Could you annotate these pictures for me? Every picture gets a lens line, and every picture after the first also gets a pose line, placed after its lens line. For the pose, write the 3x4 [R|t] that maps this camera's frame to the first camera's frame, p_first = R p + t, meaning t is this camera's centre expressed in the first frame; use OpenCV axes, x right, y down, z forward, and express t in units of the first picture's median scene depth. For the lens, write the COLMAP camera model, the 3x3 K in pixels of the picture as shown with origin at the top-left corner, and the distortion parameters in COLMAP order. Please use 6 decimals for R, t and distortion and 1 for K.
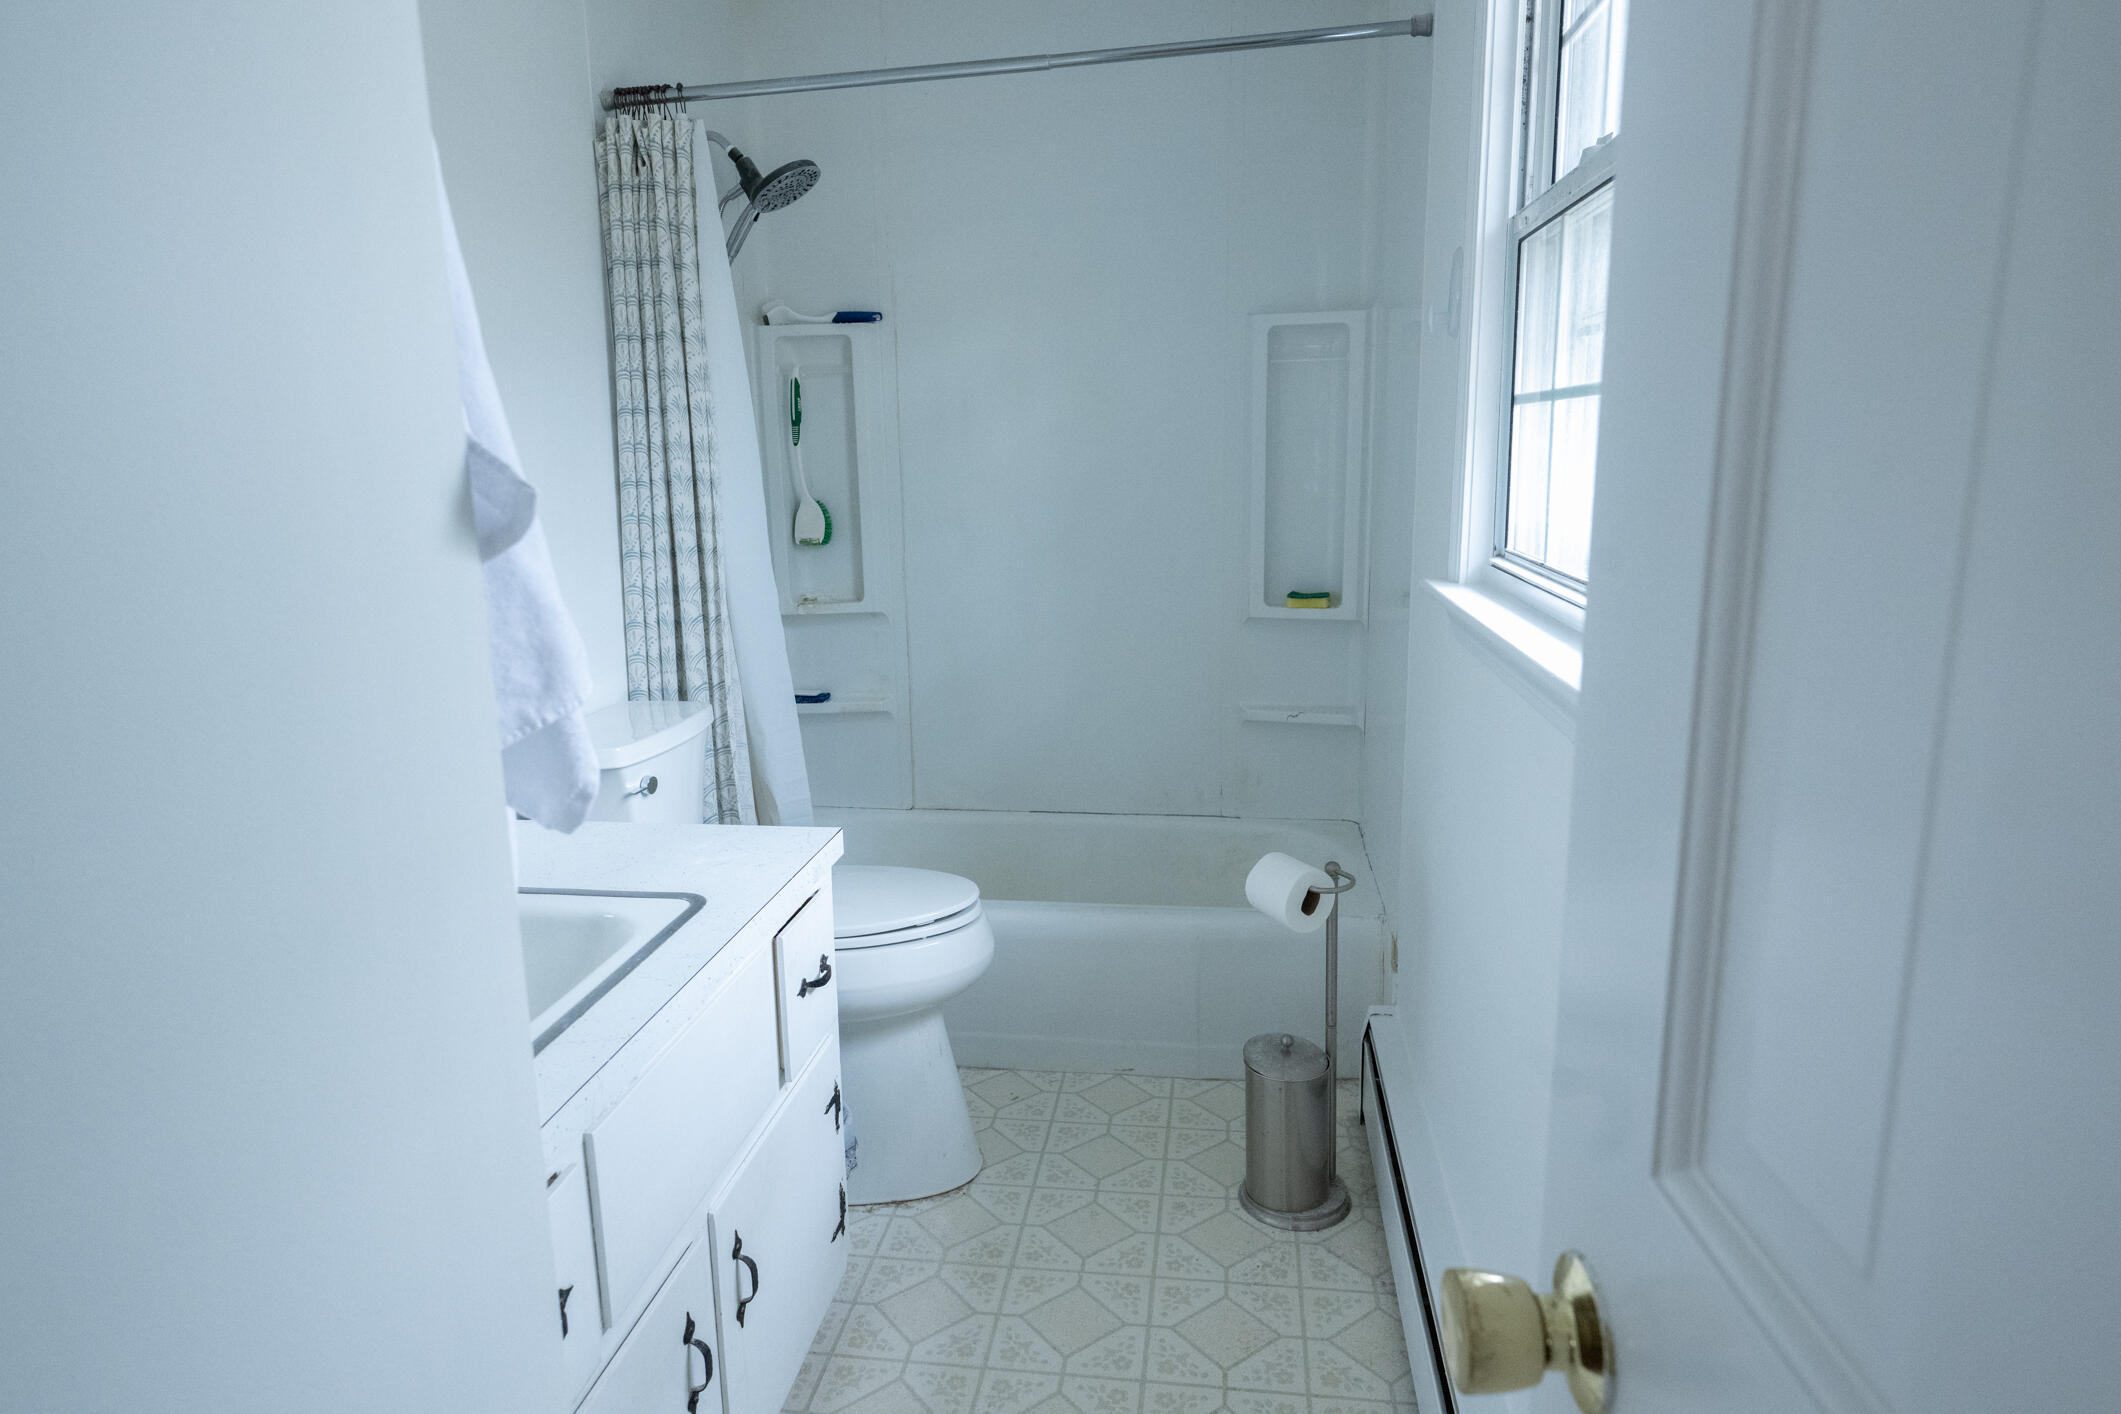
lens RADIAL K [[1193.9, 0, 1051.2], [0, 1193.9, 695.0], [0, 0, 1]] dist [-0.003625, 0.002981]
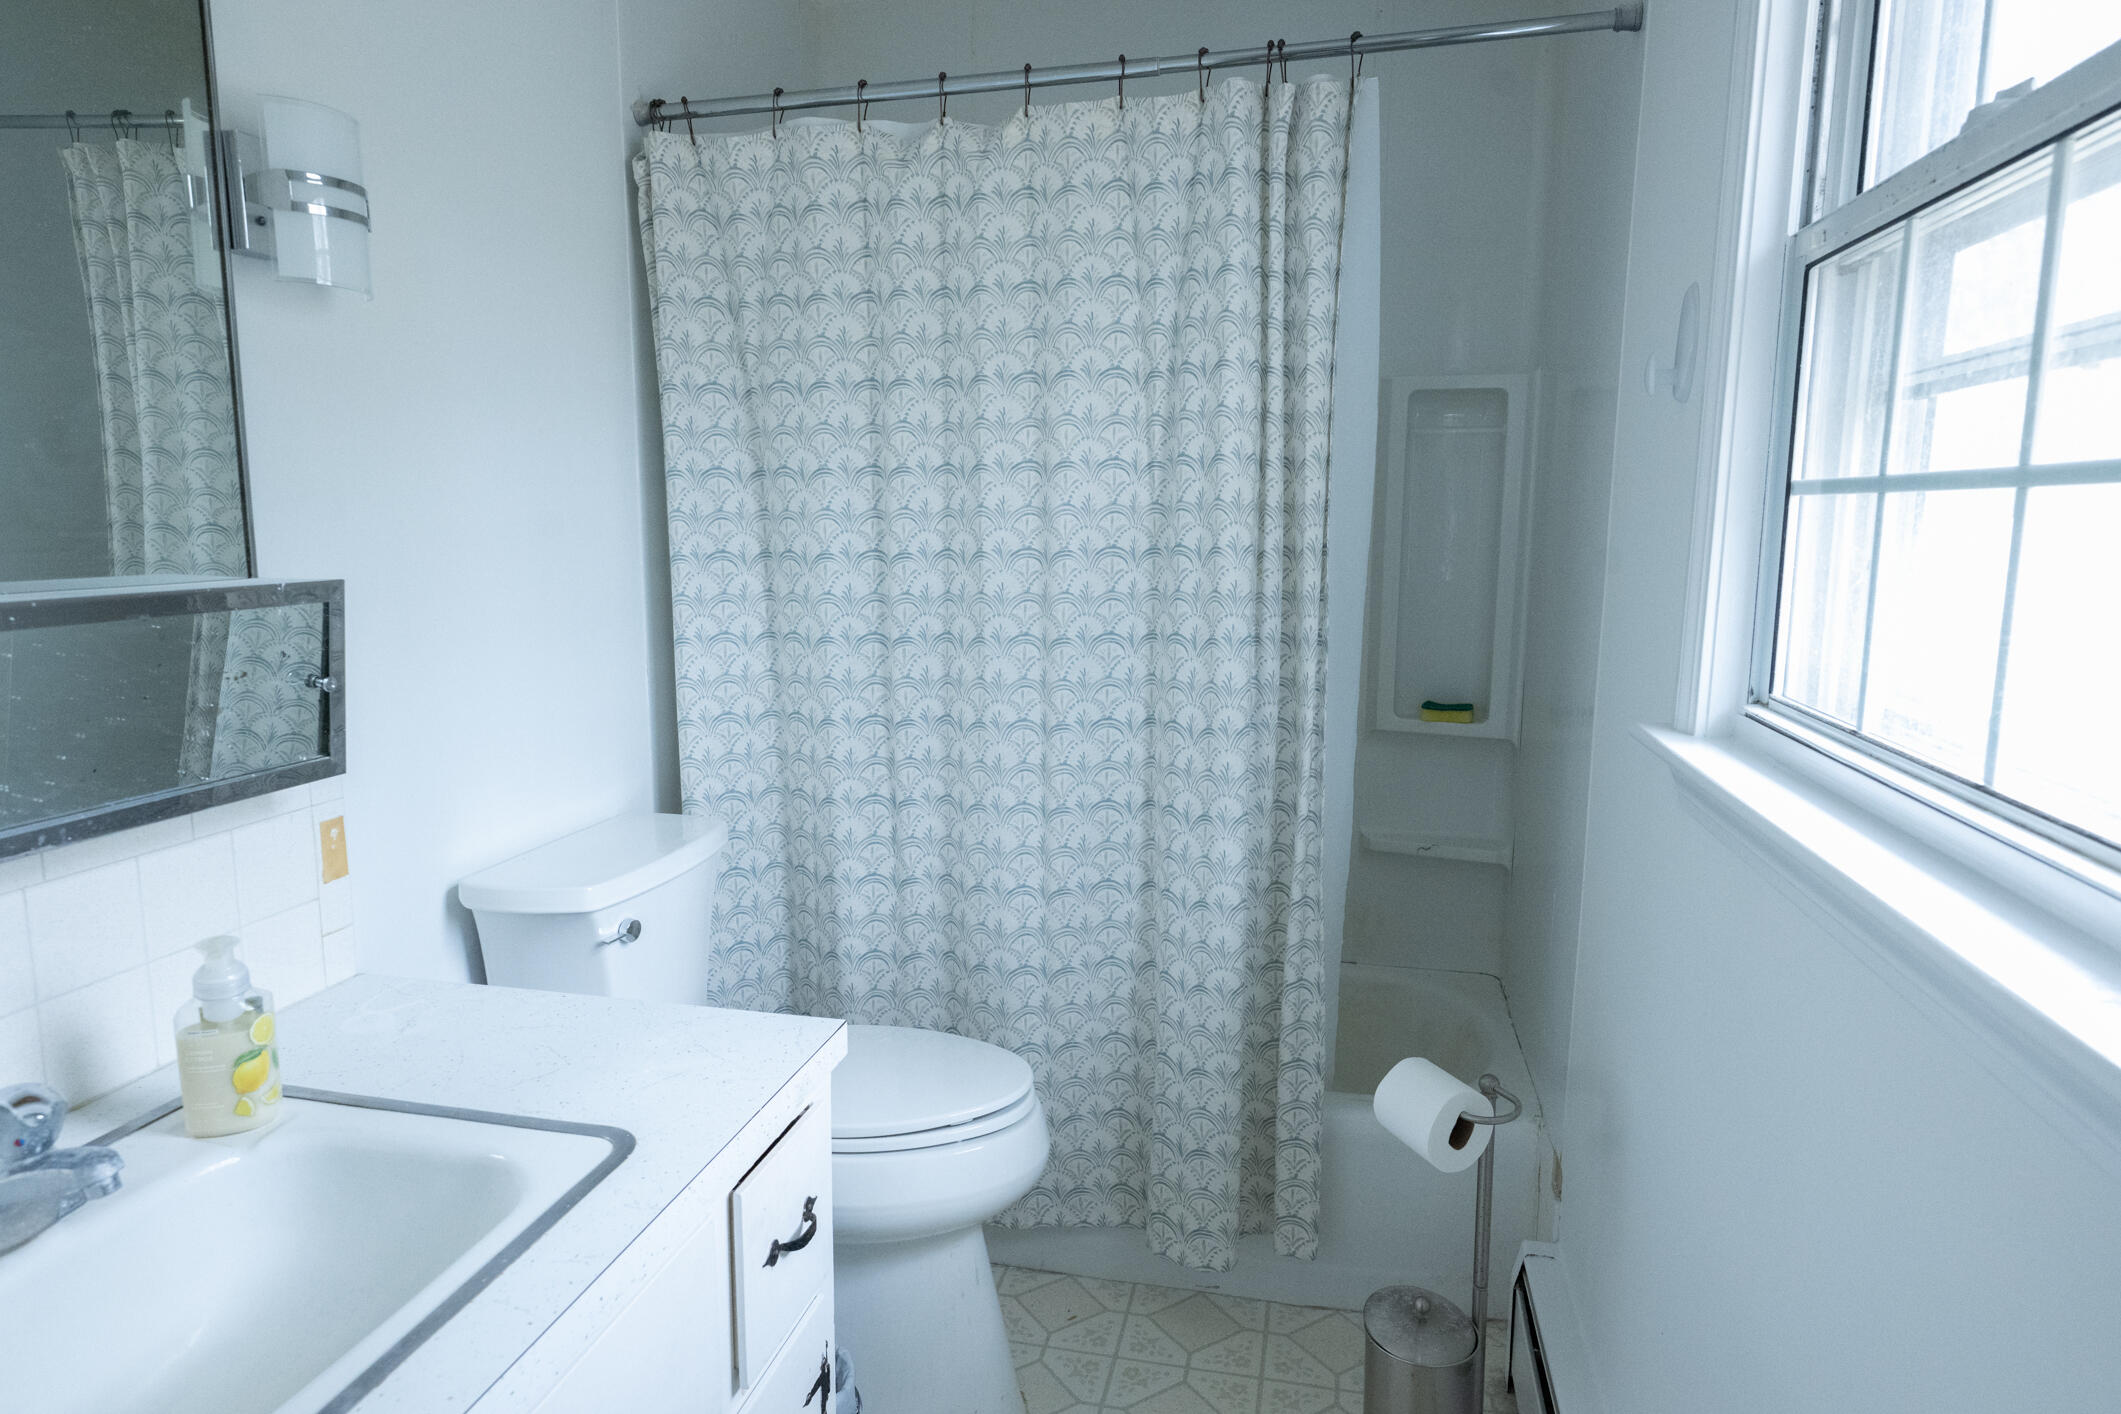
lens RADIAL K [[1193.9, 0, 1067.8], [0, 1193.9, 700.4], [0, 0, 1]] dist [-0.003625, 0.002981]
pose [[0.996881, 0.036982, -0.069715, 0.010784], [-0.040387, 0.998027, -0.048080, -0.058210], [0.067799, 0.050745, 0.996408, 0.224629]]
